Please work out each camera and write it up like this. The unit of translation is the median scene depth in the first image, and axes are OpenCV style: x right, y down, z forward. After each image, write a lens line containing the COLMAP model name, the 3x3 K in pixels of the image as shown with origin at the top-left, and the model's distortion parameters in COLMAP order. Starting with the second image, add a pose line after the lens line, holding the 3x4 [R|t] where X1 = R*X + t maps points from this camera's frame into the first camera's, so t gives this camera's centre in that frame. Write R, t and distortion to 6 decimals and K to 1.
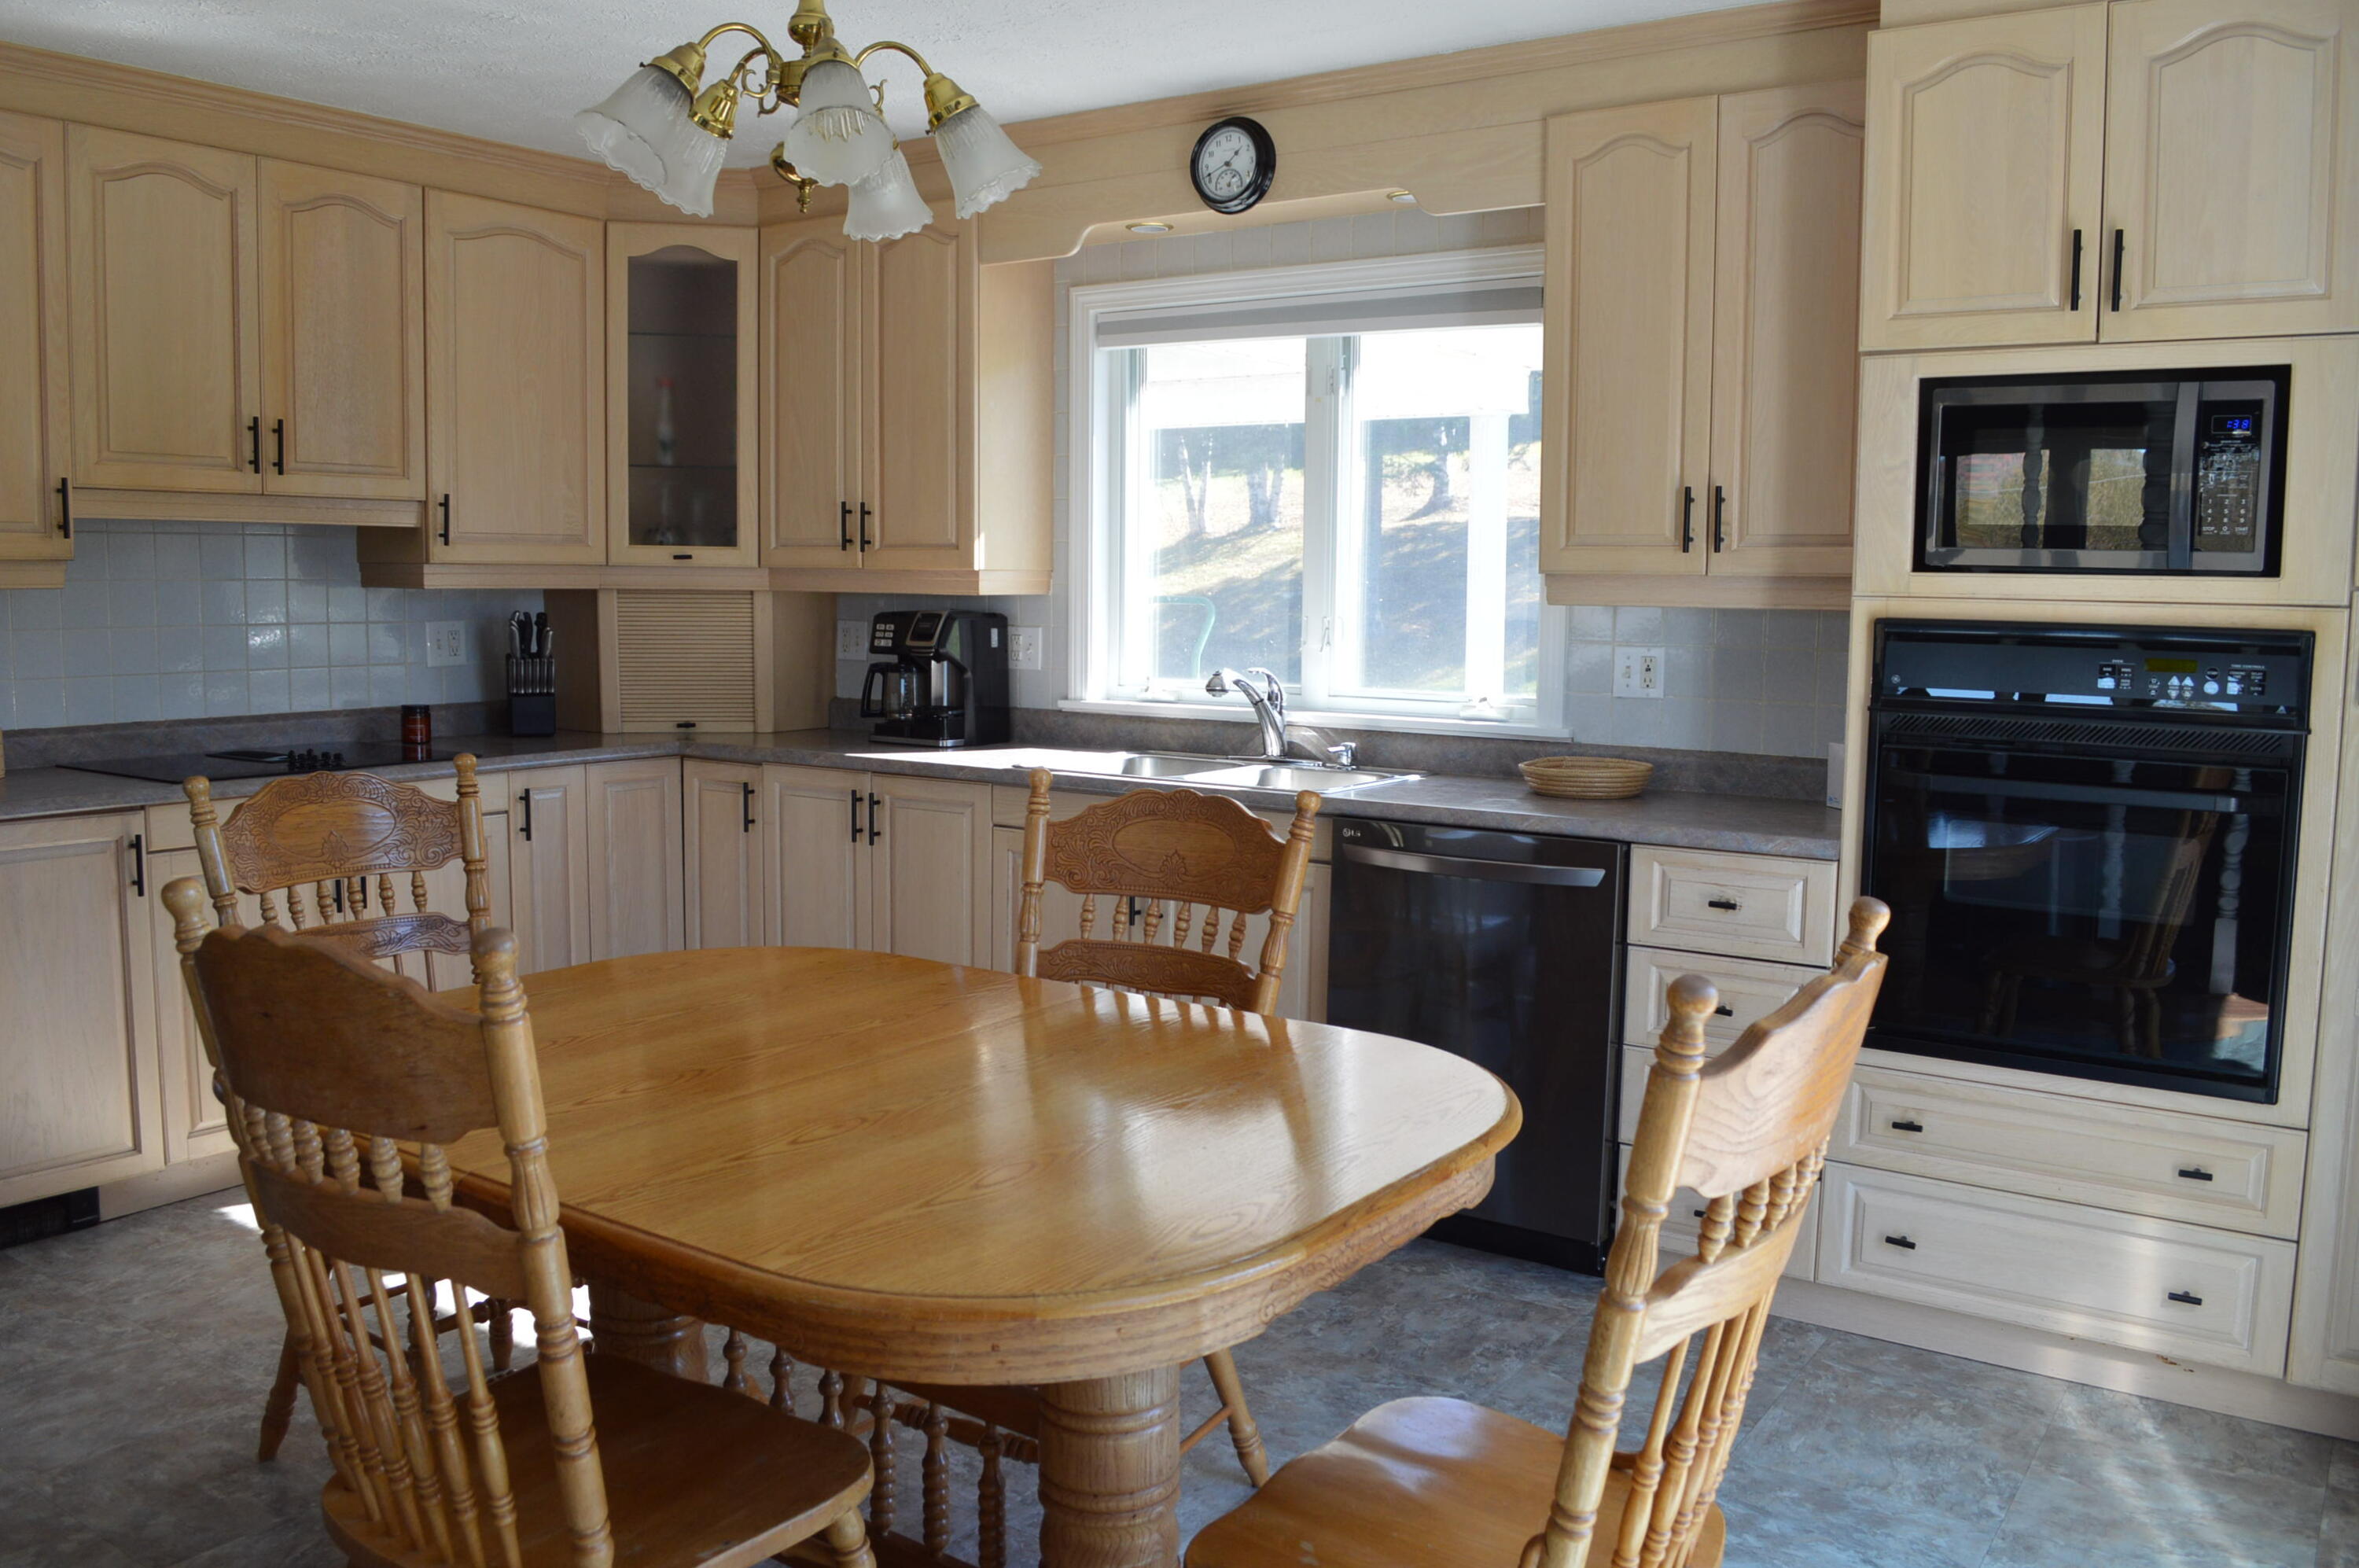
lens RADIAL K [[1884.3, 0, 1183.2], [0, 1884.3, 781.2], [0, 0, 1]] dist [-0.084133, 0.013111]
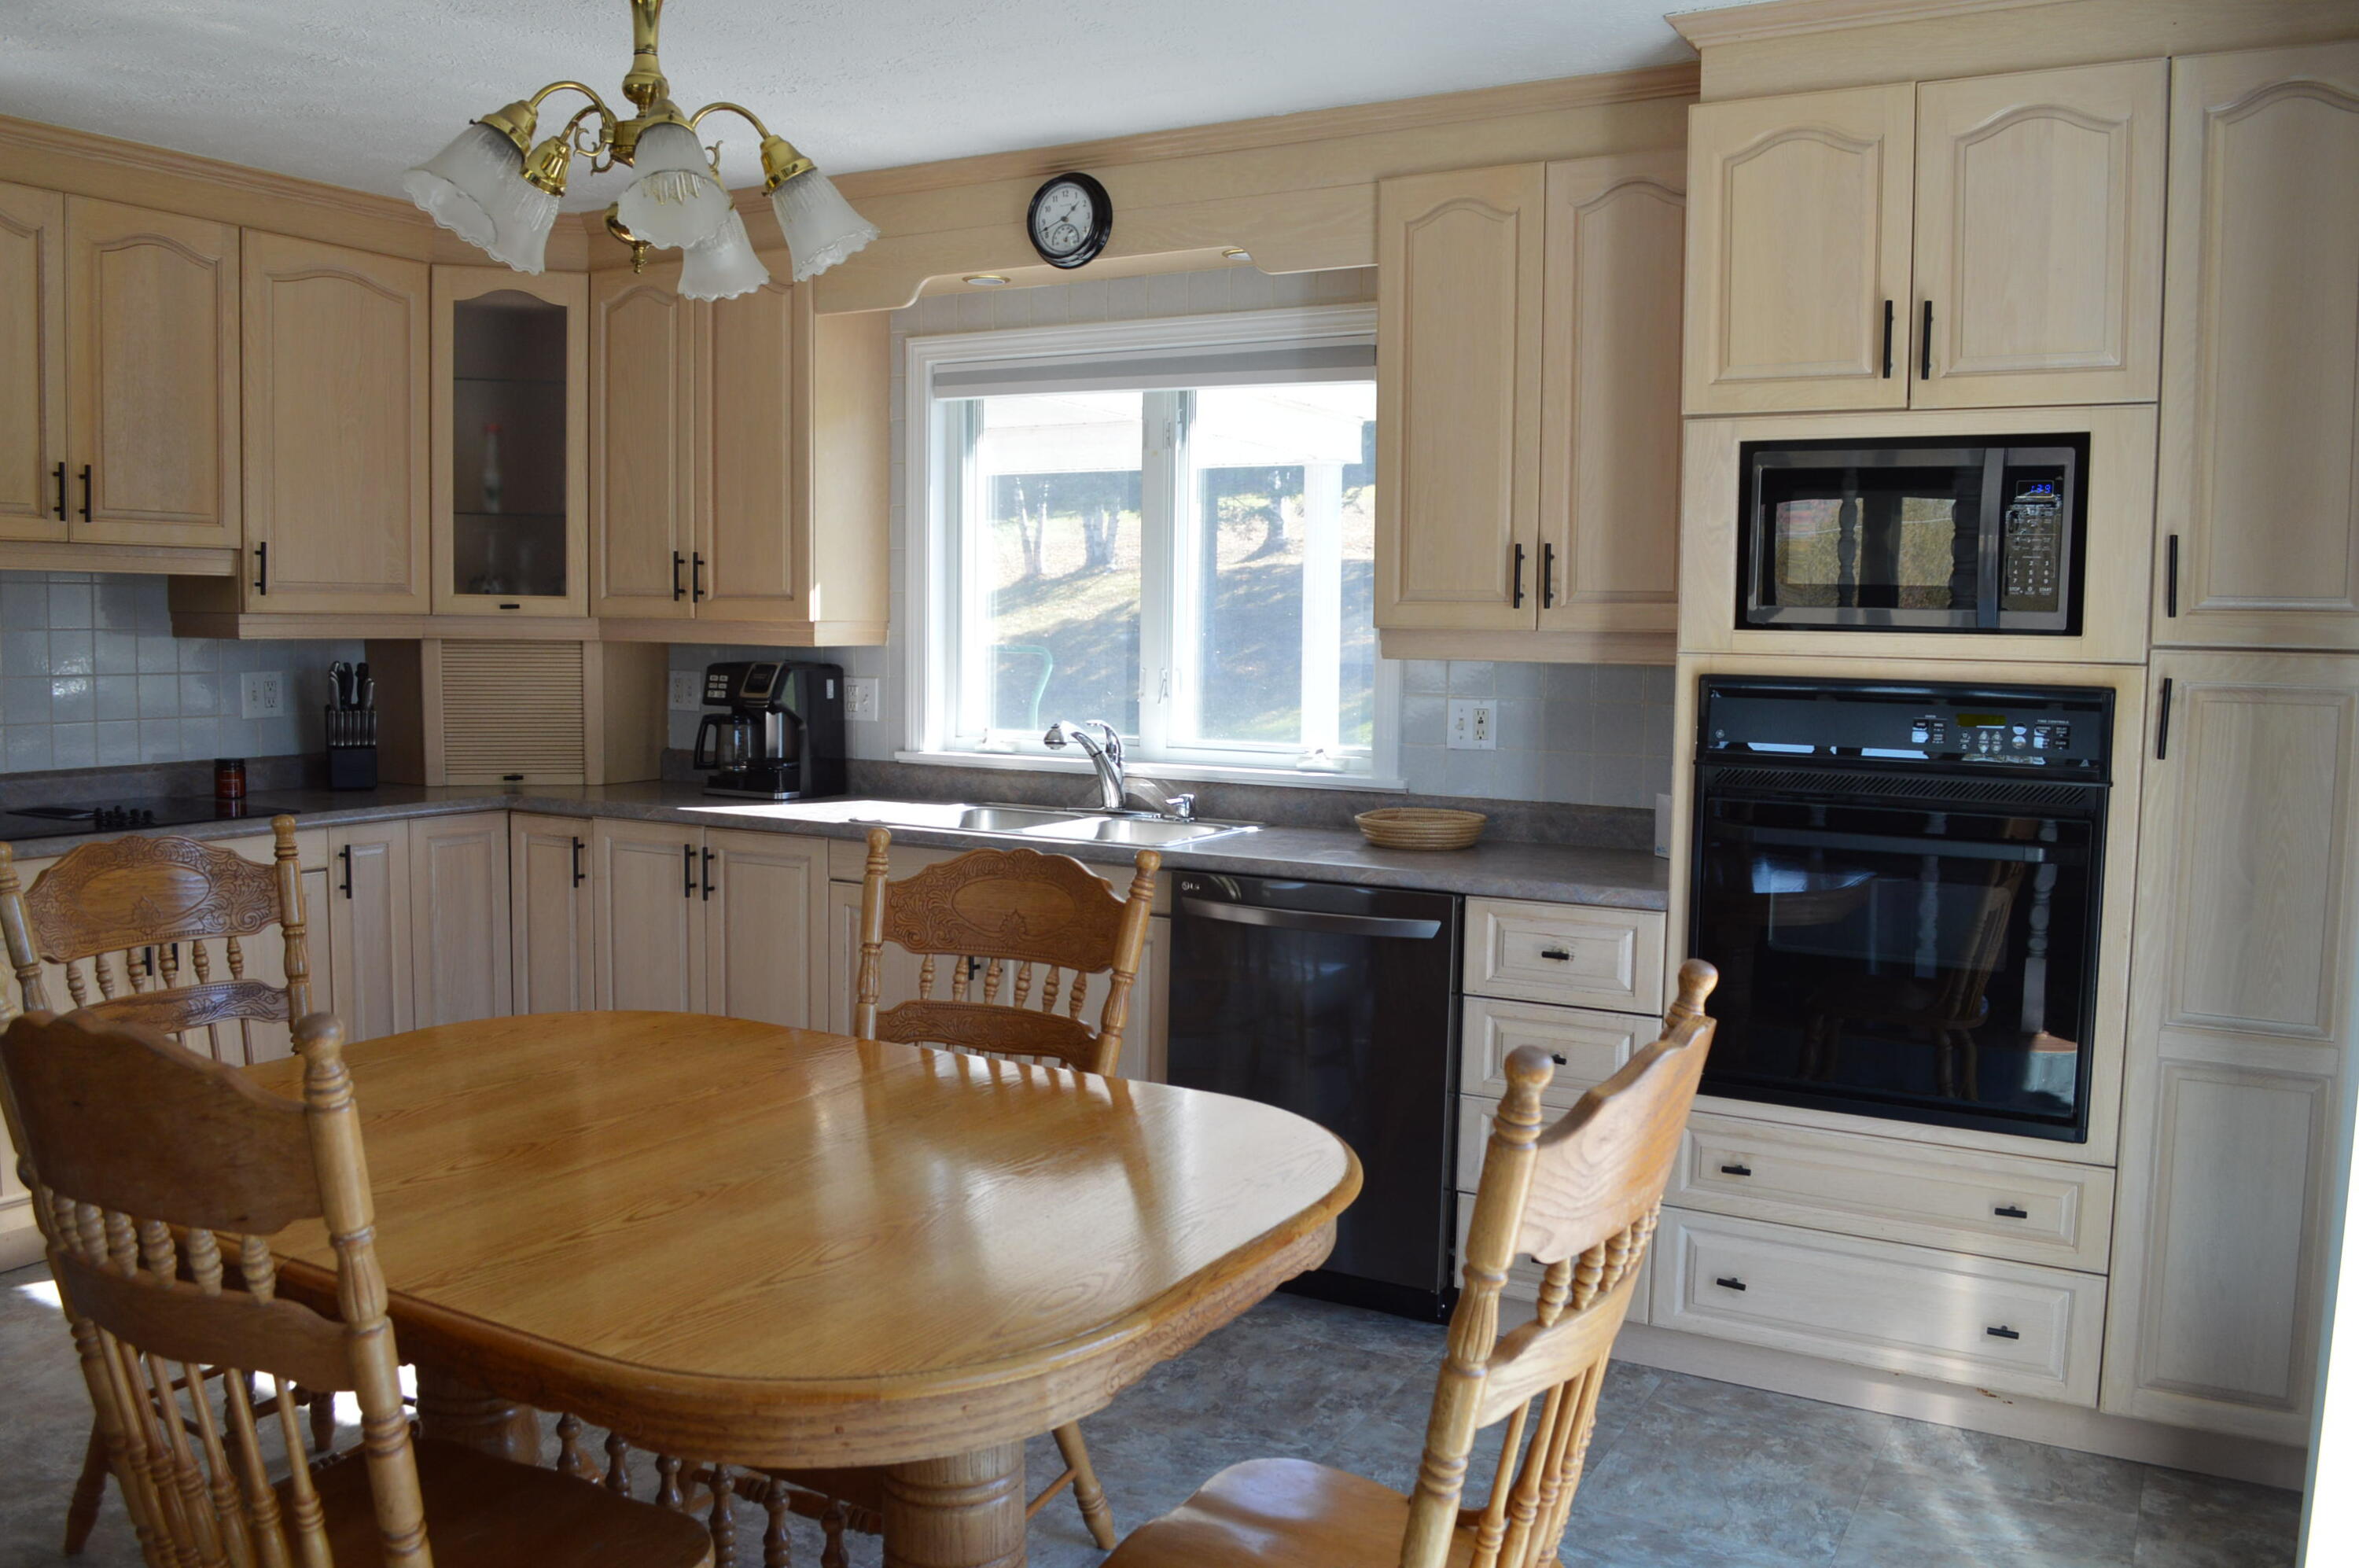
lens RADIAL K [[1884.3, 0, 1185.3], [0, 1884.3, 785.7], [0, 0, 1]] dist [-0.084133, 0.013111]
pose [[0.996161, -0.004774, 0.087408, -0.001168], [0.006473, 0.999795, -0.019159, -0.008386], [-0.087299, 0.019651, 0.995988, -0.001740]]
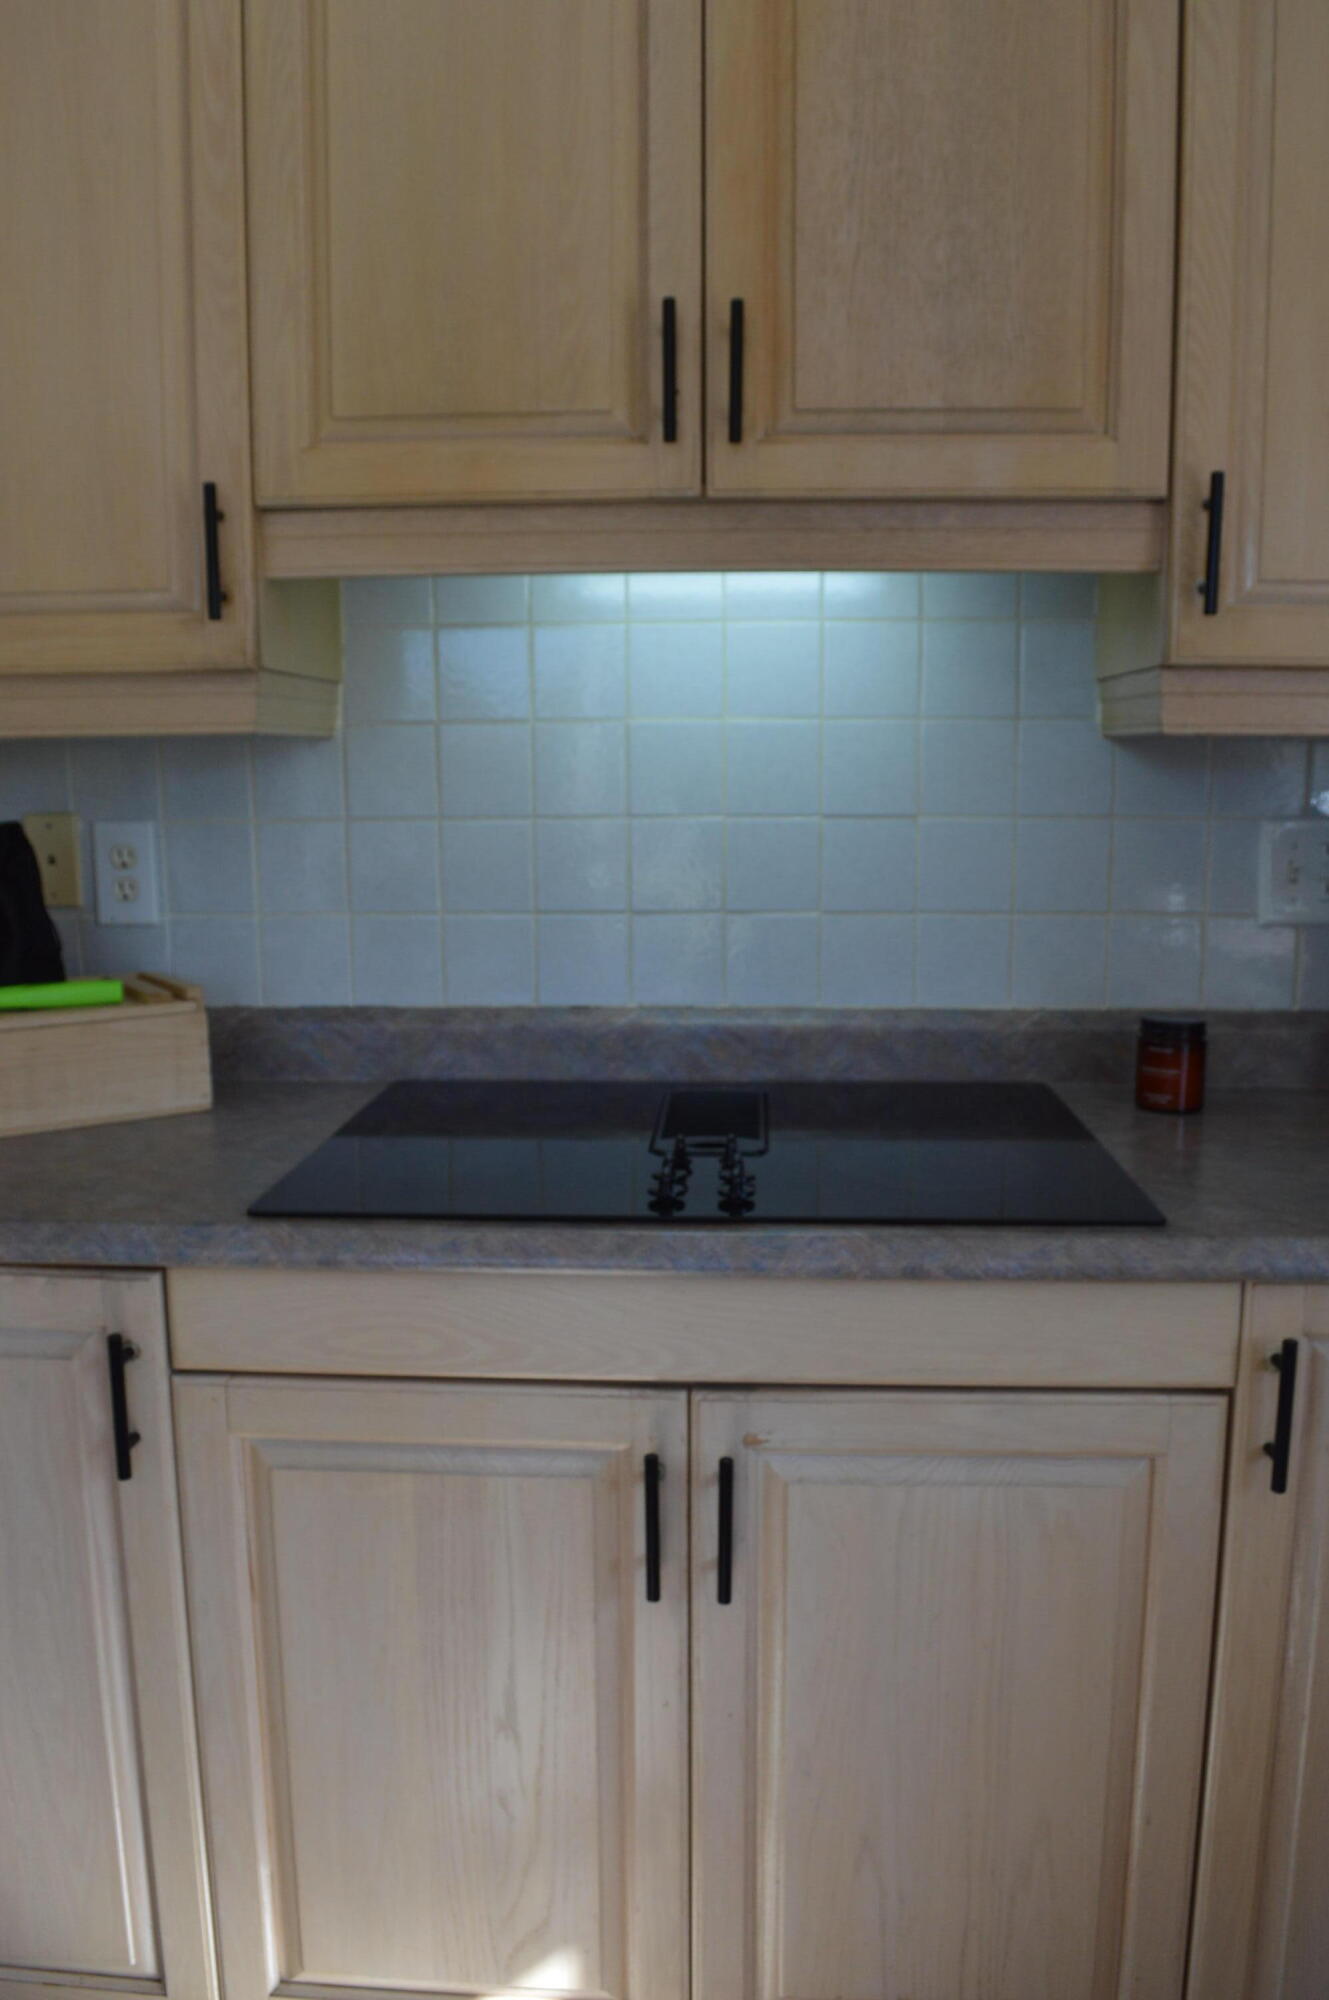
lens RADIAL K [[1597.5, 0, 668.3], [0, 1597.5, 1008.3], [0, 0, 1]] dist [-0.084133, 0.013111]
pose [[0.510630, 0.124971, -0.850670, -0.268460], [-0.082379, 0.991940, 0.096275, -0.107653], [0.855845, 0.020917, 0.516810, 1.140273]]
